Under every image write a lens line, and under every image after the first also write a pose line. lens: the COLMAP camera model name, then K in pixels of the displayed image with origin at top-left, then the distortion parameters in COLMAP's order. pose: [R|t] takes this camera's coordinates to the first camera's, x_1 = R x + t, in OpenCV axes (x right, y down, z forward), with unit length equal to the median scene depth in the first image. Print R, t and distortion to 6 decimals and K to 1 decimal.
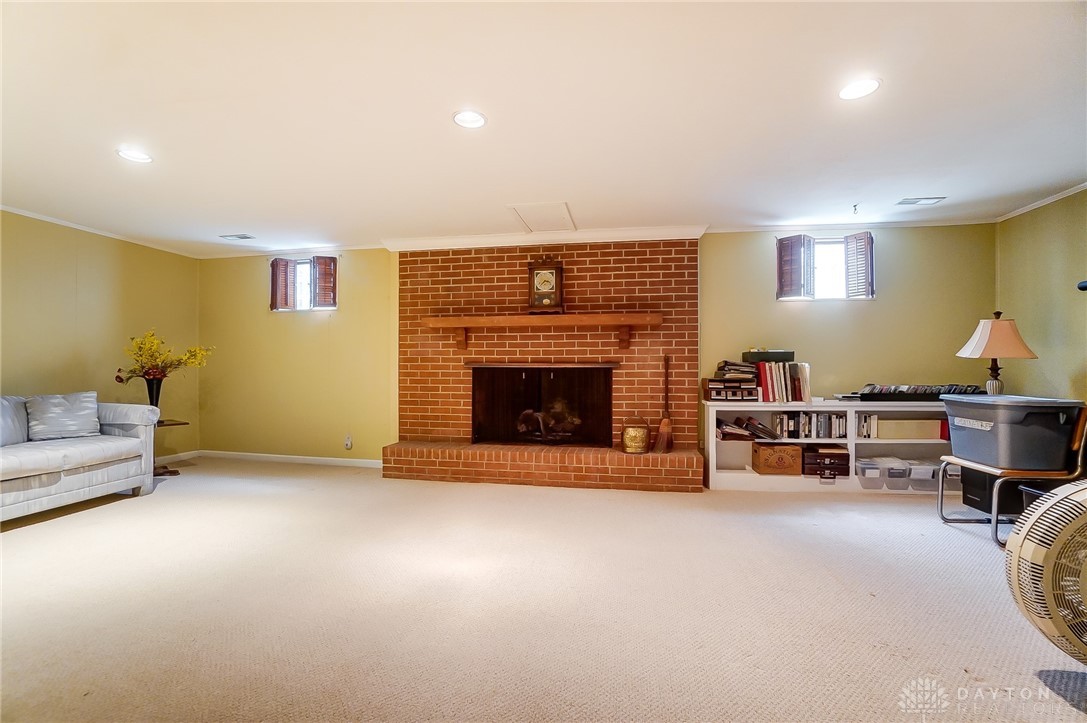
lens RADIAL K [[485.7, 0, 546.6], [0, 485.7, 370.5], [0, 0, 1]] dist [-0.063535, 0.023803]
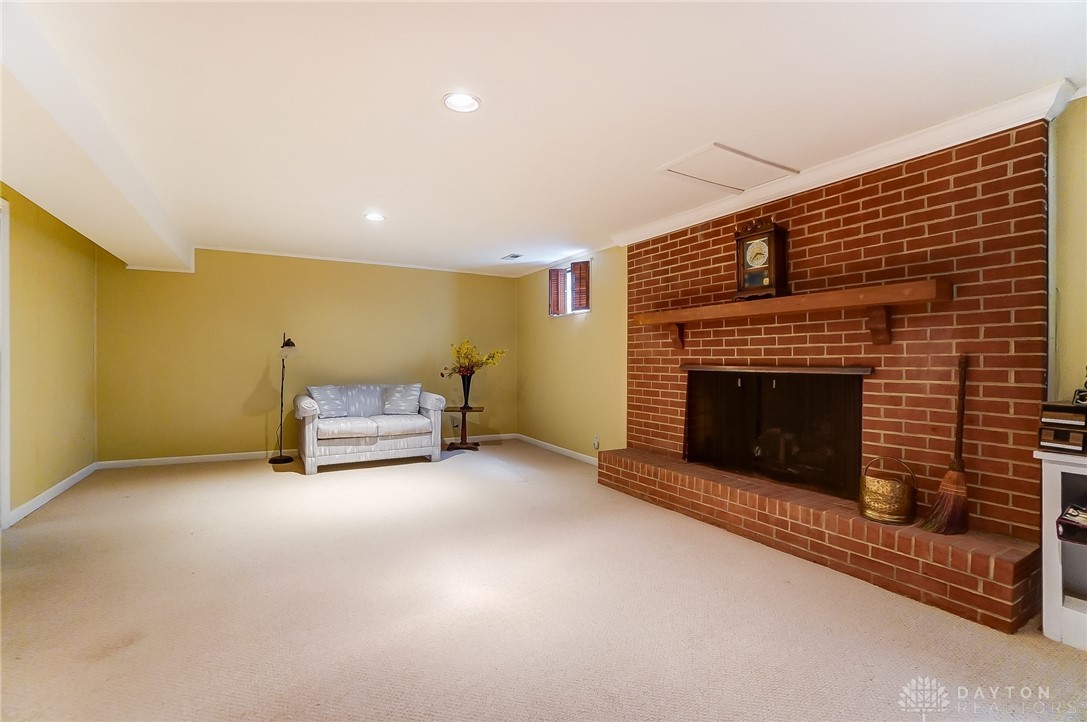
lens RADIAL K [[485.7, 0, 546.6], [0, 485.7, 370.0], [0, 0, 1]] dist [-0.063535, 0.023803]
pose [[0.649801, 0.016659, -0.759922, 0.336572], [-0.013054, 0.999857, 0.010756, -0.013822], [0.759992, 0.002931, 0.649925, 0.293032]]
